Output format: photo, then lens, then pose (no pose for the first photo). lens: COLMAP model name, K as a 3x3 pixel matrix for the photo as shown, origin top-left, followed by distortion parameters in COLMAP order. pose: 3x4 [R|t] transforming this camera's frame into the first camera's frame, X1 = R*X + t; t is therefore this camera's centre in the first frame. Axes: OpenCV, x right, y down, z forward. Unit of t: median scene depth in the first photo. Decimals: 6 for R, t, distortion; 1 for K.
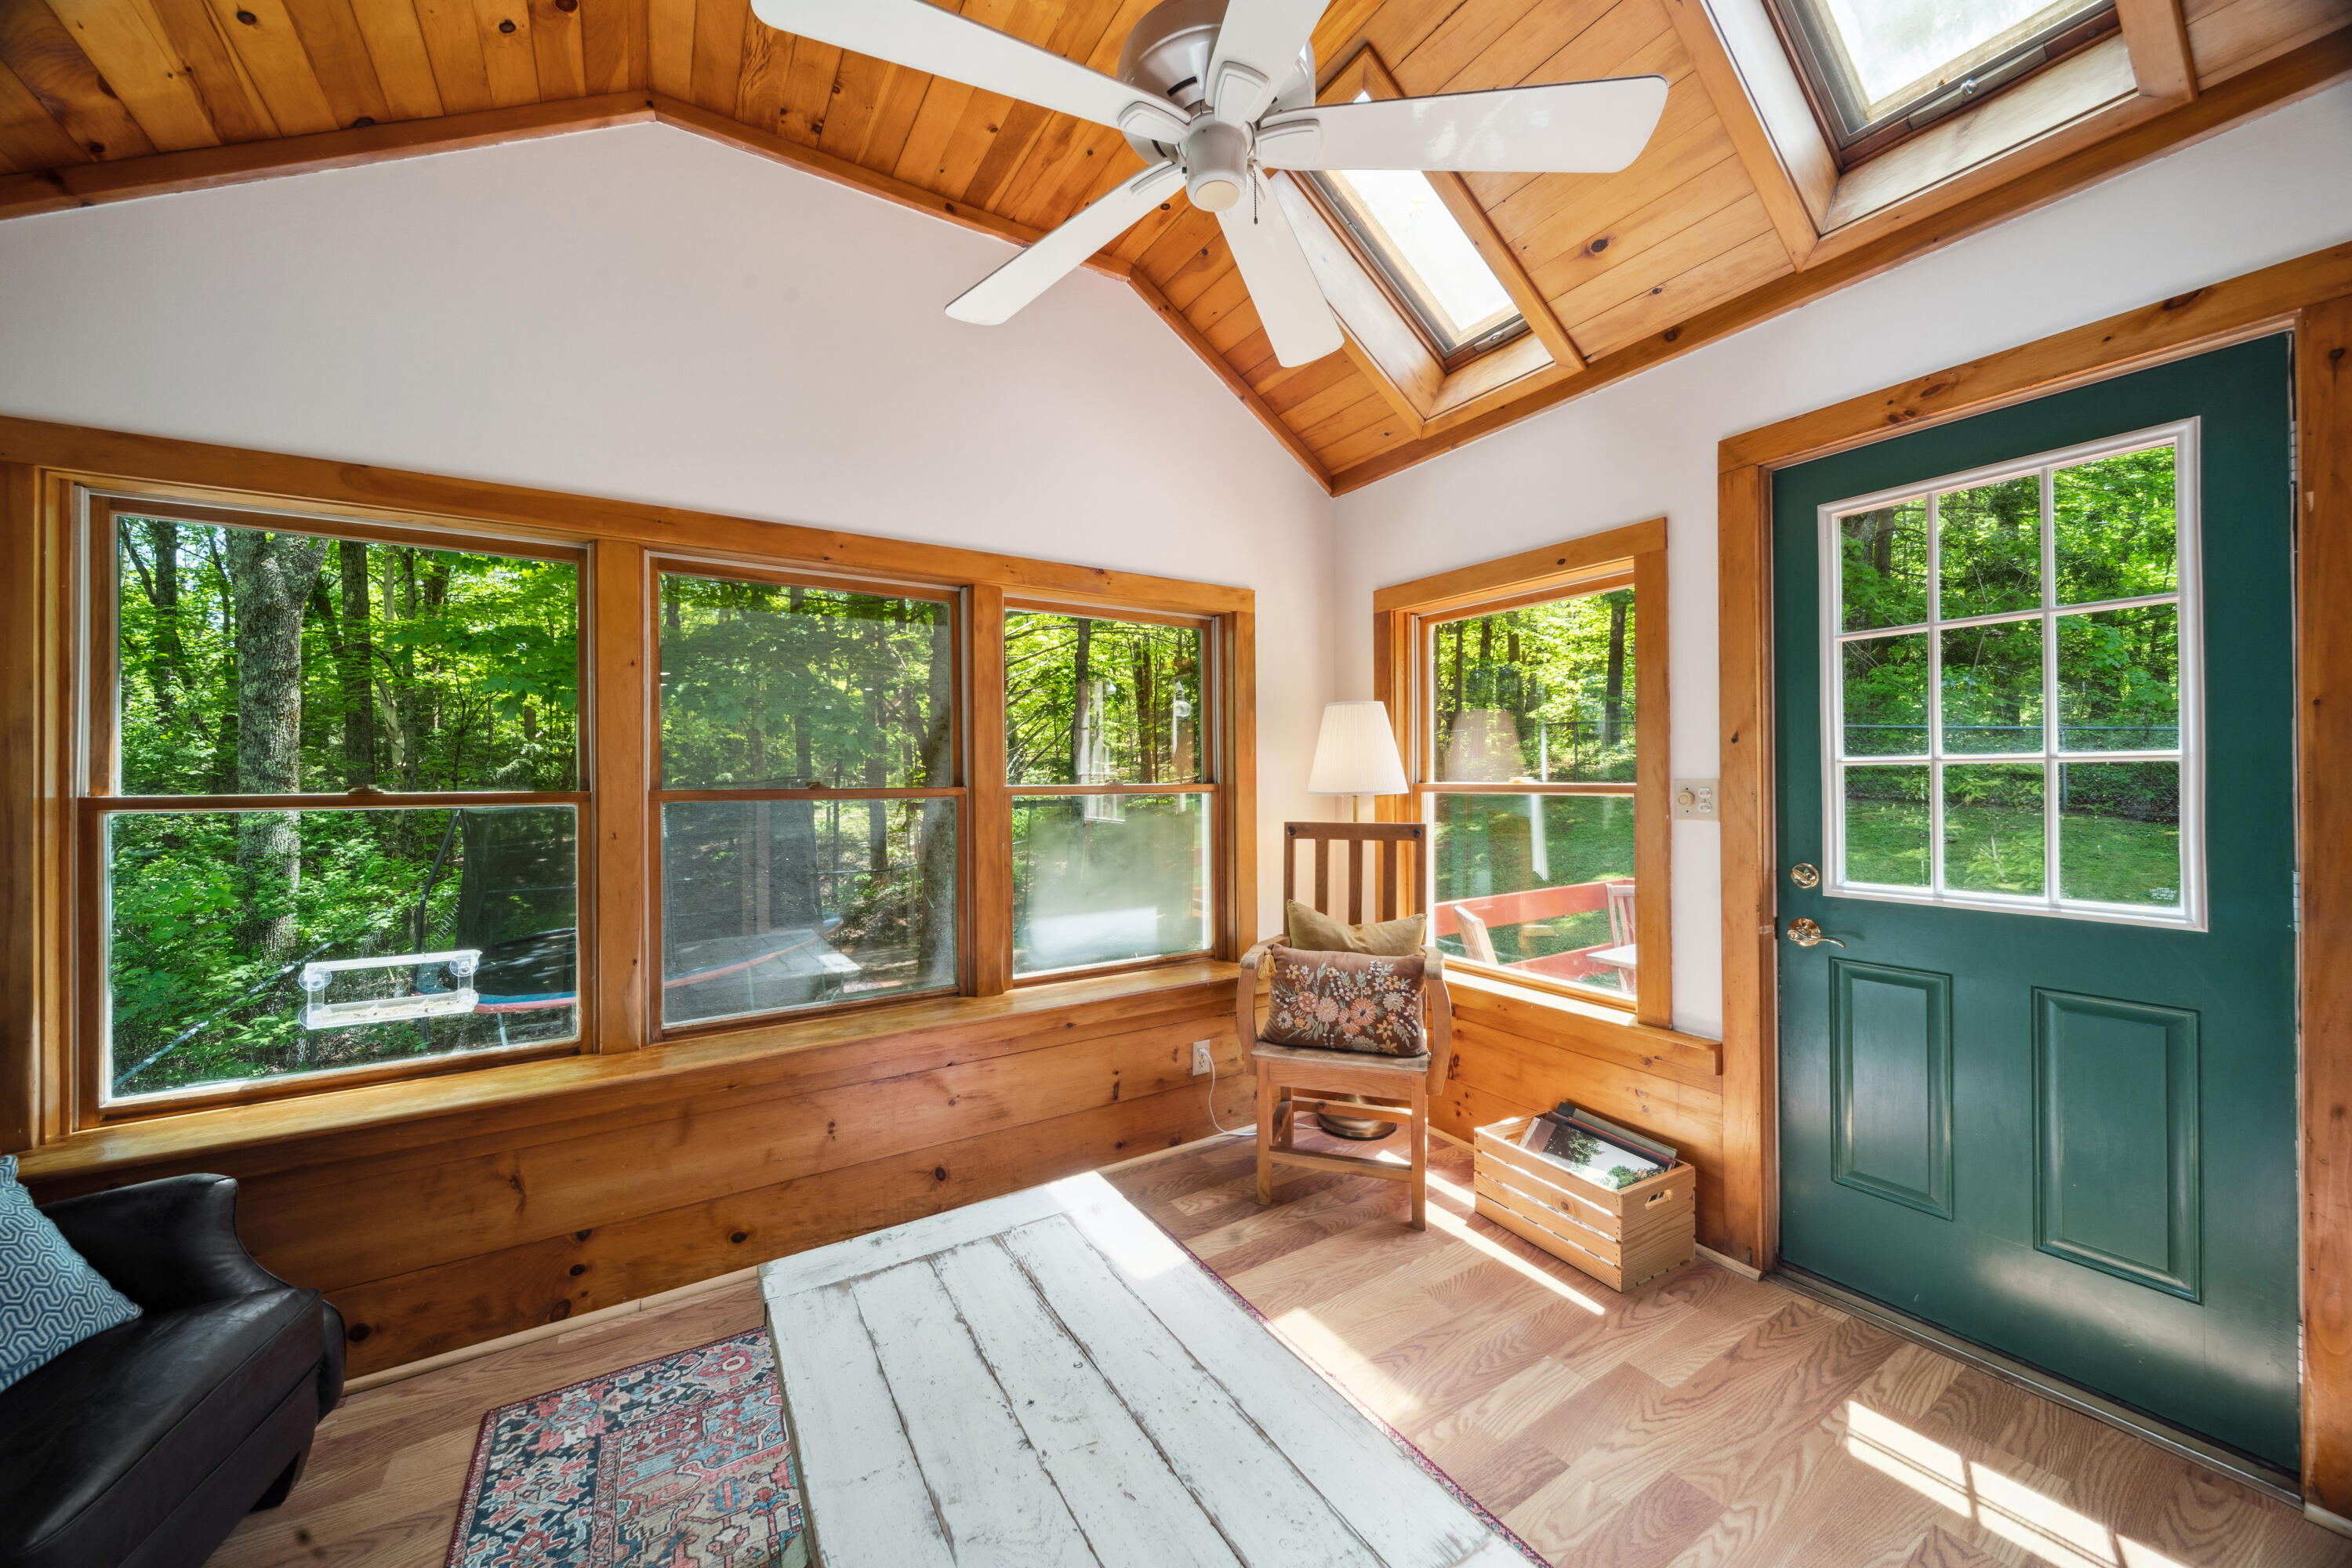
lens RADIAL K [[841.3, 0, 1169.6], [0, 841.3, 775.1], [0, 0, 1]] dist [0.000912, -0.002158]
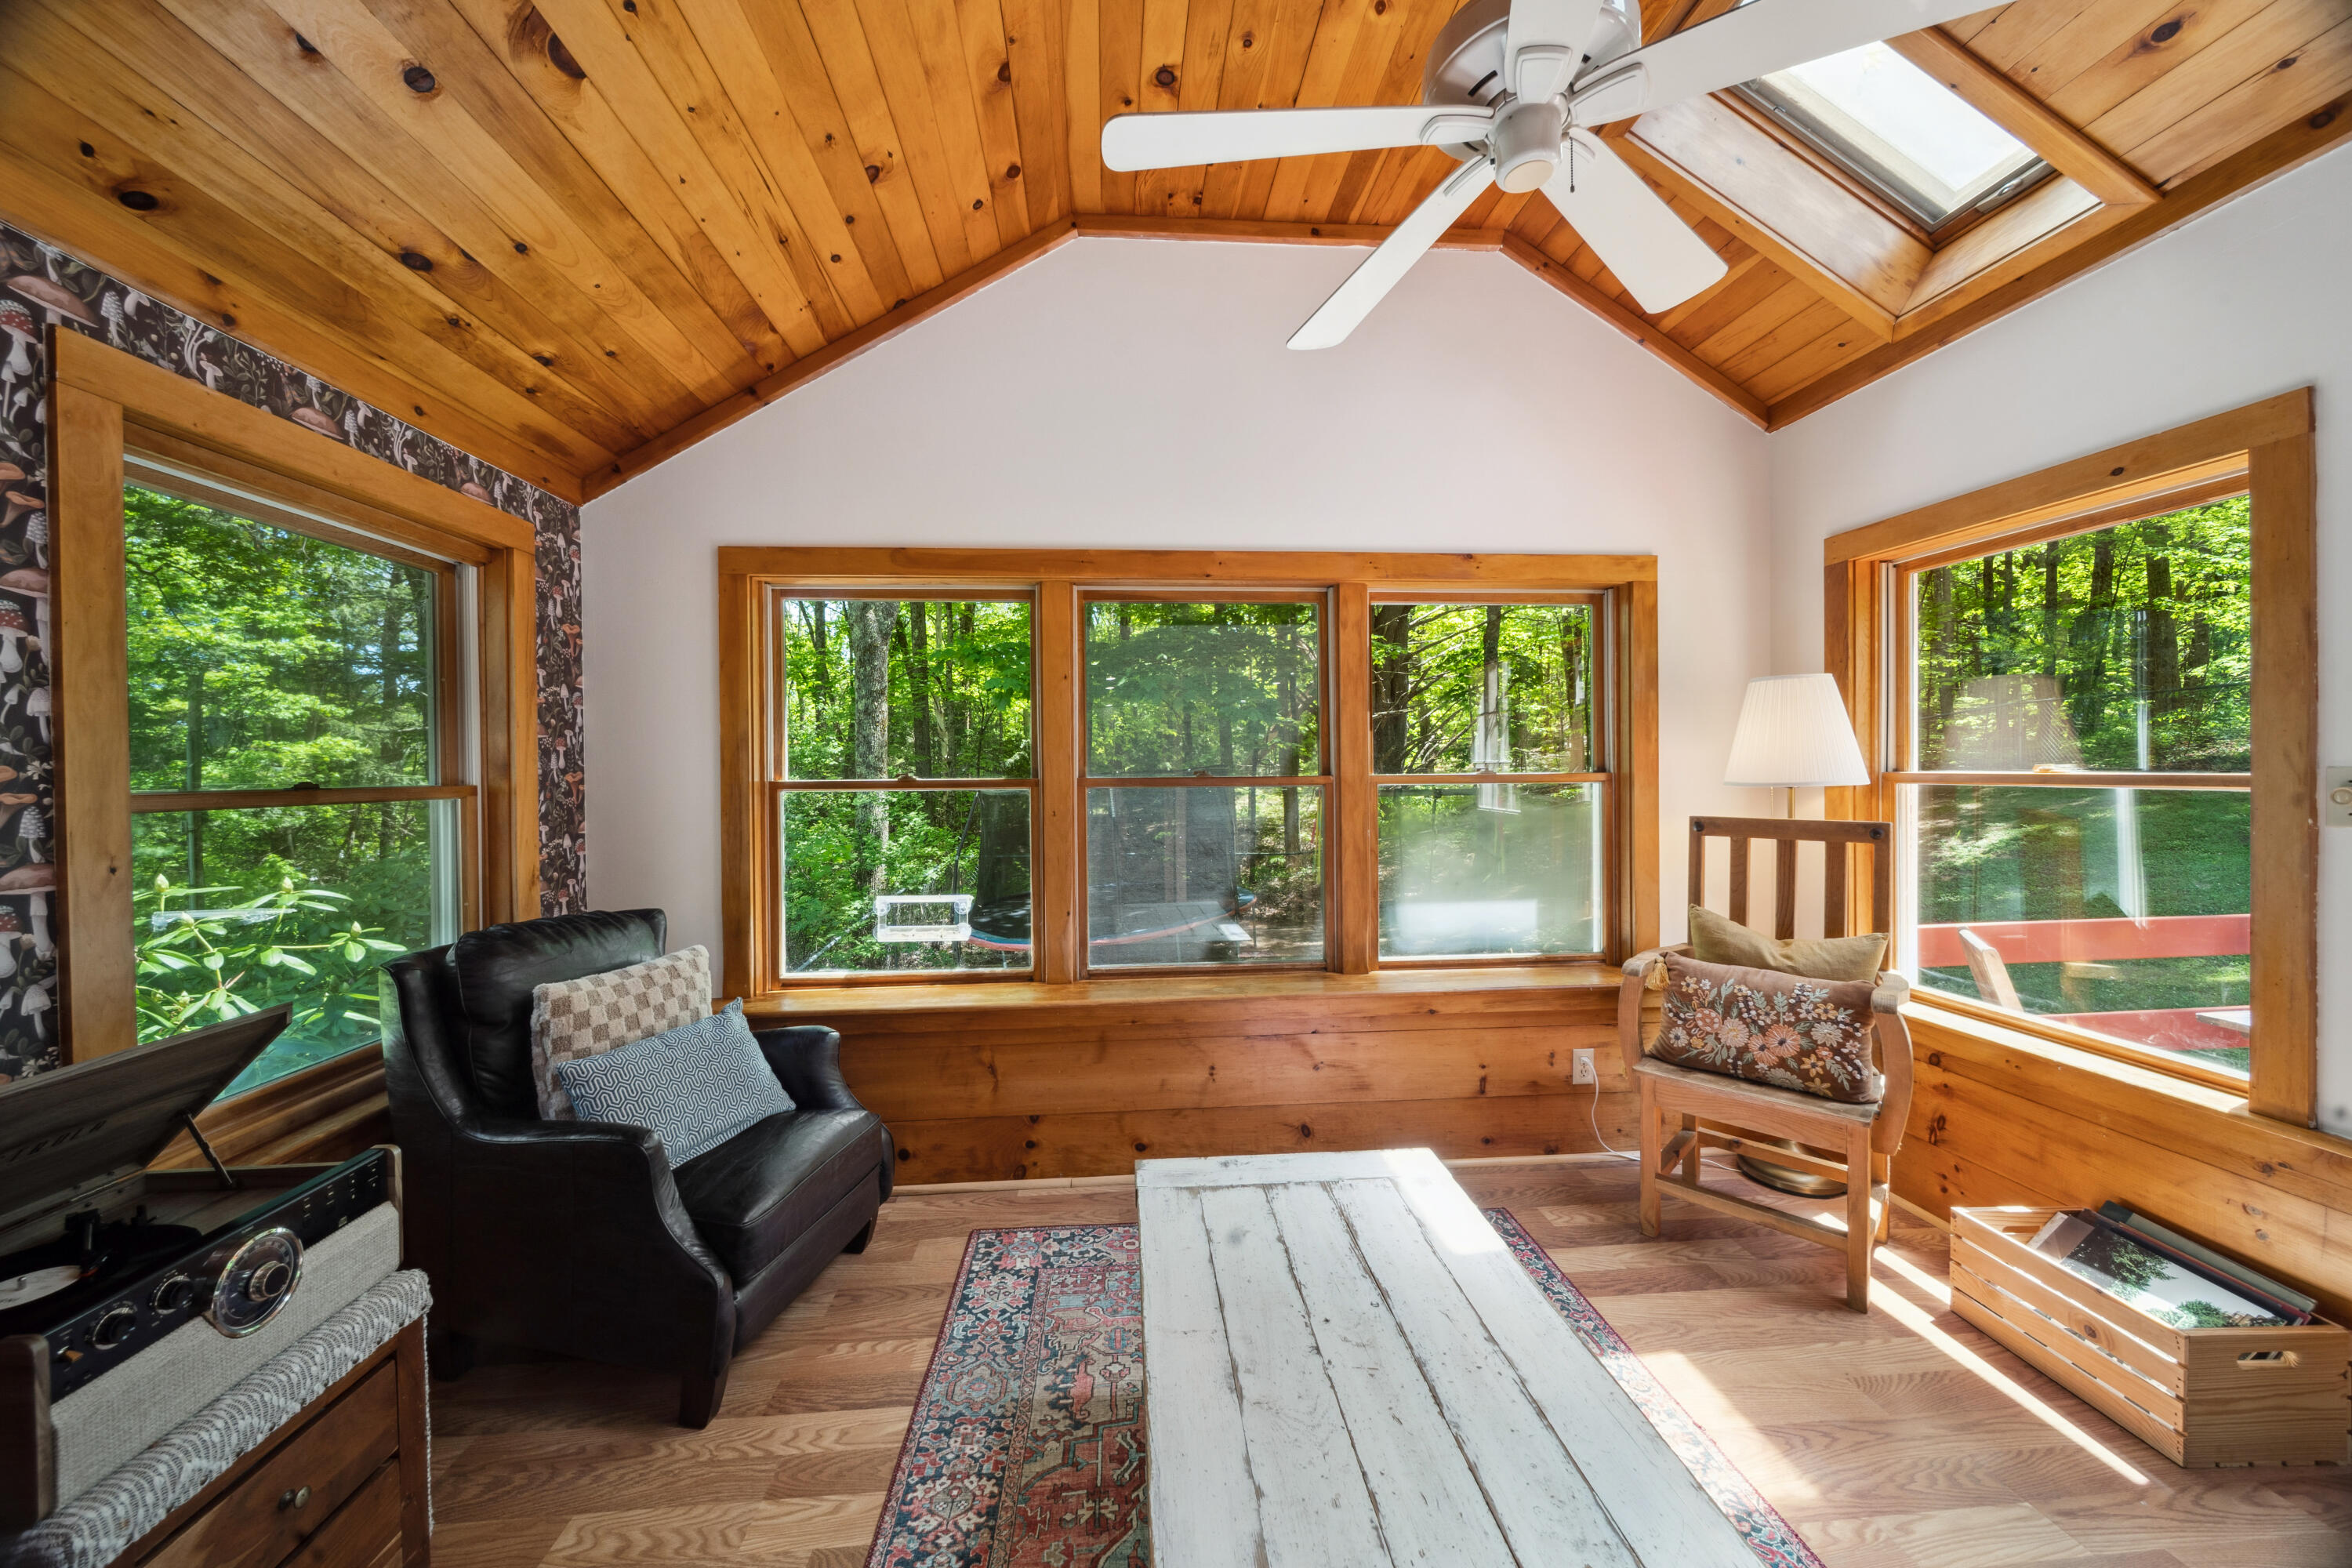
lens RADIAL K [[841.3, 0, 1169.6], [0, 841.3, 775.1], [0, 0, 1]] dist [0.000912, -0.002158]
pose [[0.885142, 0.002137, -0.465315, 0.076663], [0.004516, 0.999903, 0.013184, -0.001806], [0.465298, -0.013771, 0.885047, -0.040059]]
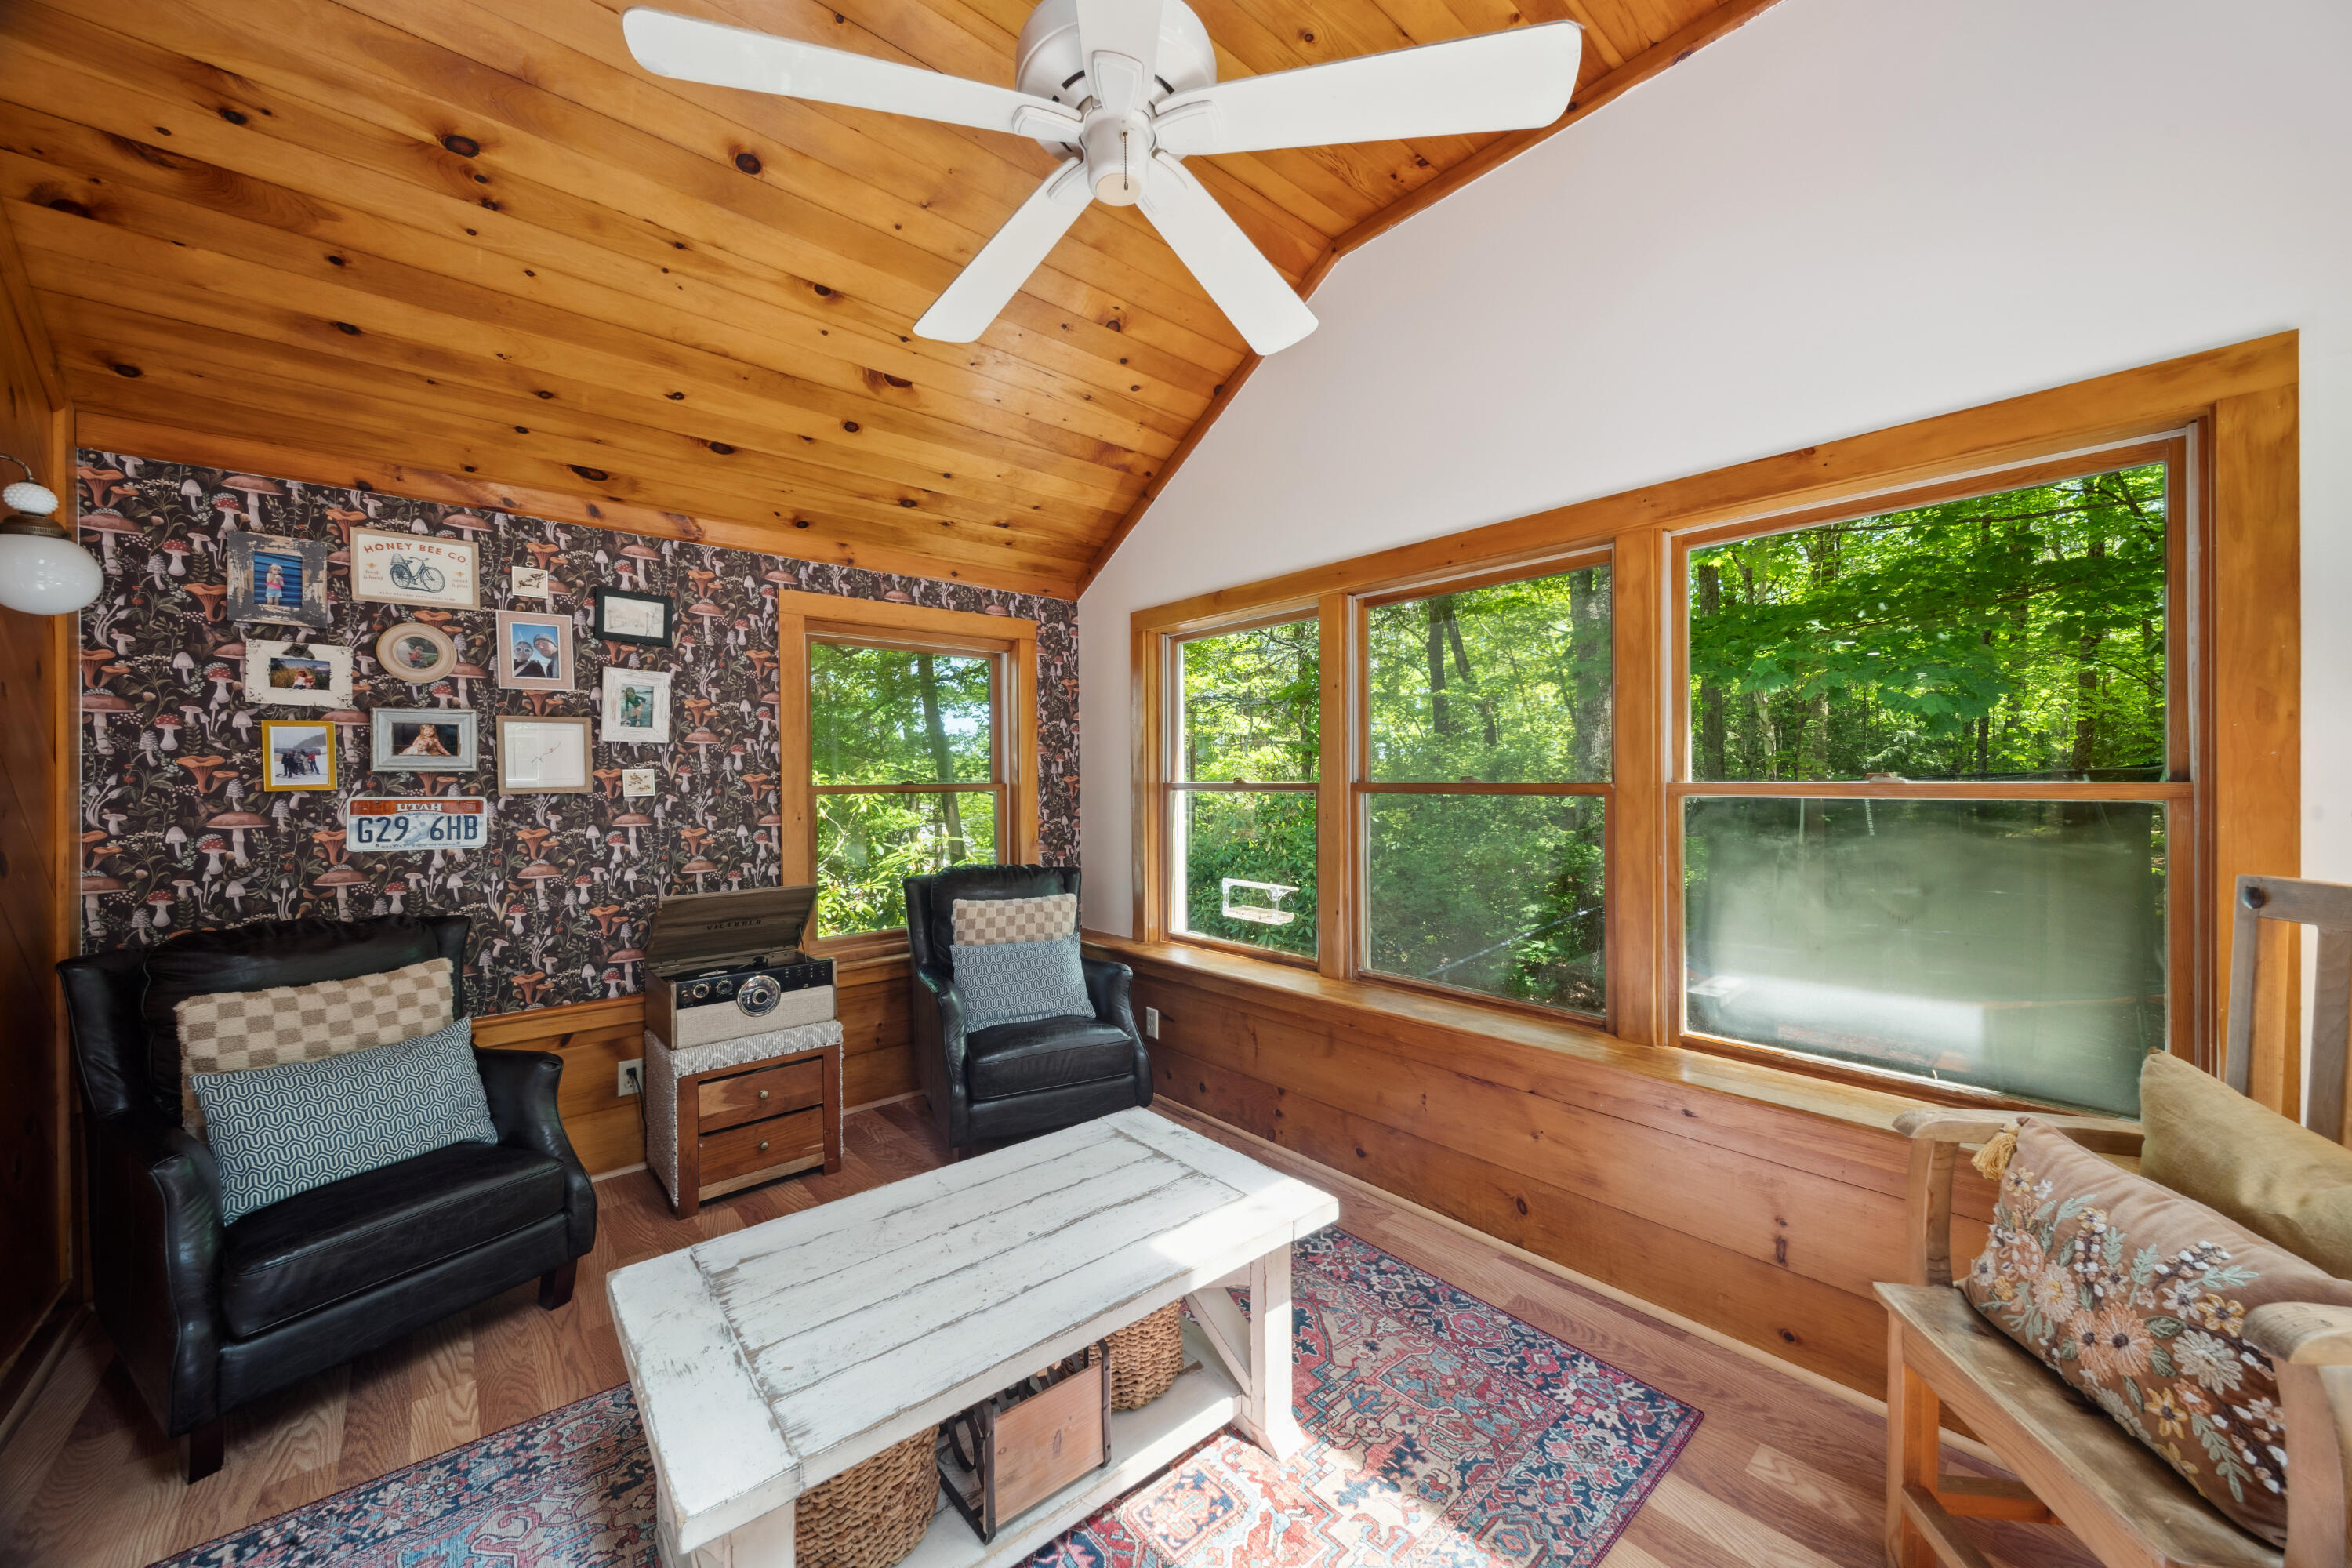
lens RADIAL K [[850.5, 0, 1174.3], [0, 850.5, 782.0], [0, 0, 1]] dist [0.002683, -0.002604]
pose [[0.157865, 0.011833, -0.987390, 0.568122], [0.009910, 0.999859, 0.013567, -0.002830], [0.987411, -0.011927, 0.157726, 0.479993]]
